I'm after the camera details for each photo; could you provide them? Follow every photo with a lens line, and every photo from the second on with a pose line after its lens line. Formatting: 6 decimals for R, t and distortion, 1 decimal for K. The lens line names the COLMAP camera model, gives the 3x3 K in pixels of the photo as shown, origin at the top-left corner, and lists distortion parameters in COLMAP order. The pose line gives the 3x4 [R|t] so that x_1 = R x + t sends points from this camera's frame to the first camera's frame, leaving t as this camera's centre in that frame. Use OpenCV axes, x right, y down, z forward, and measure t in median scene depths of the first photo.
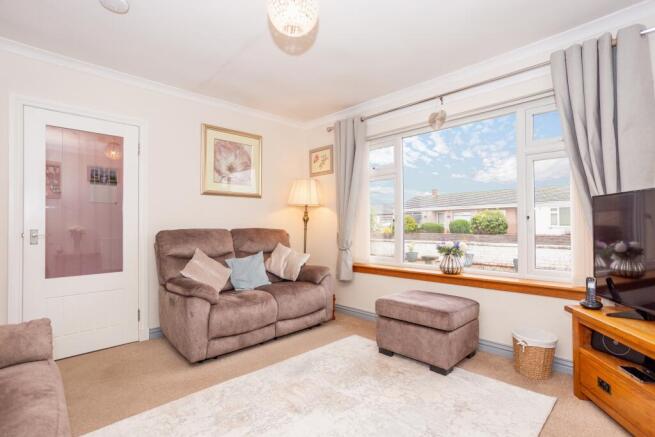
lens RADIAL K [[316.8, 0, 326.9], [0, 316.8, 221.6], [0, 0, 1]] dist [-0.004416, 0.001374]
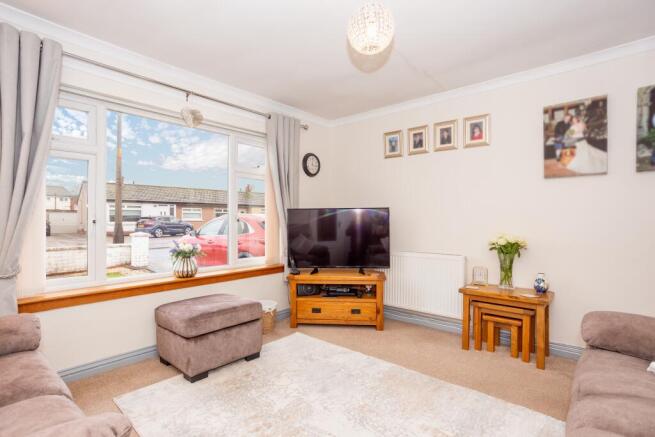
lens RADIAL K [[316.8, 0, 332.2], [0, 316.8, 220.8], [0, 0, 1]] dist [-0.004416, 0.001374]
pose [[-0.083785, 0.004776, 0.996472, -0.703613], [-0.011664, 0.999915, -0.005773, -0.009567], [-0.996416, -0.012106, -0.083722, 0.724214]]
